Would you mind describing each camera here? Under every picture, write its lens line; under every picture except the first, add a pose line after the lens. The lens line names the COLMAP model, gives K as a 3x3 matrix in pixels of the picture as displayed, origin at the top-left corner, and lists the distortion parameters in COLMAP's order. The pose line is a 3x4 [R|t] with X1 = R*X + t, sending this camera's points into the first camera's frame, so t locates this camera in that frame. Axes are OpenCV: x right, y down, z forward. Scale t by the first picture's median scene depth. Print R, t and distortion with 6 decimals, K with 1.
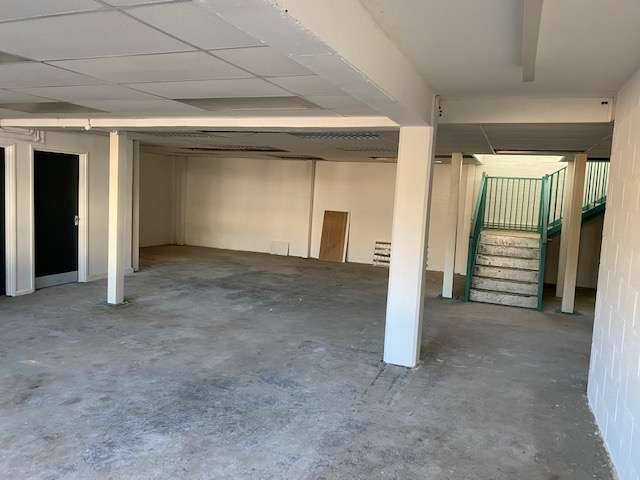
lens RADIAL K [[480.6, 0, 324.7], [0, 480.6, 236.7], [0, 0, 1]] dist [0.010330, -0.018735]
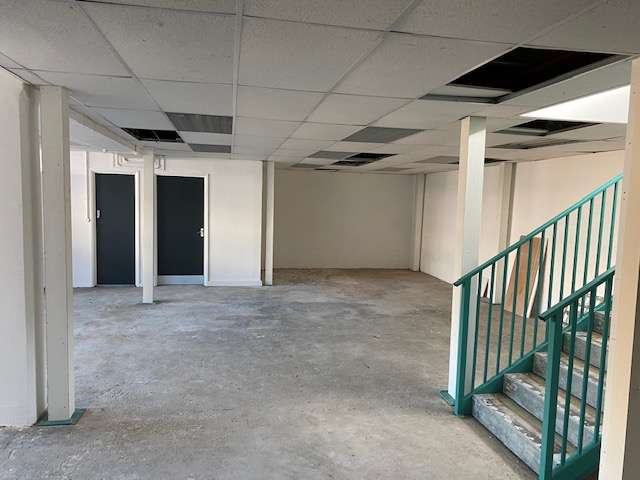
lens RADIAL K [[480.6, 0, 319.8], [0, 480.6, 241.8], [0, 0, 1]] dist [0.010330, -0.018735]
pose [[0.557782, 0.036584, -0.829181, 0.674993], [-0.082766, 0.996500, -0.011709, -0.023555], [0.825850, 0.075159, 0.558858, 0.639598]]
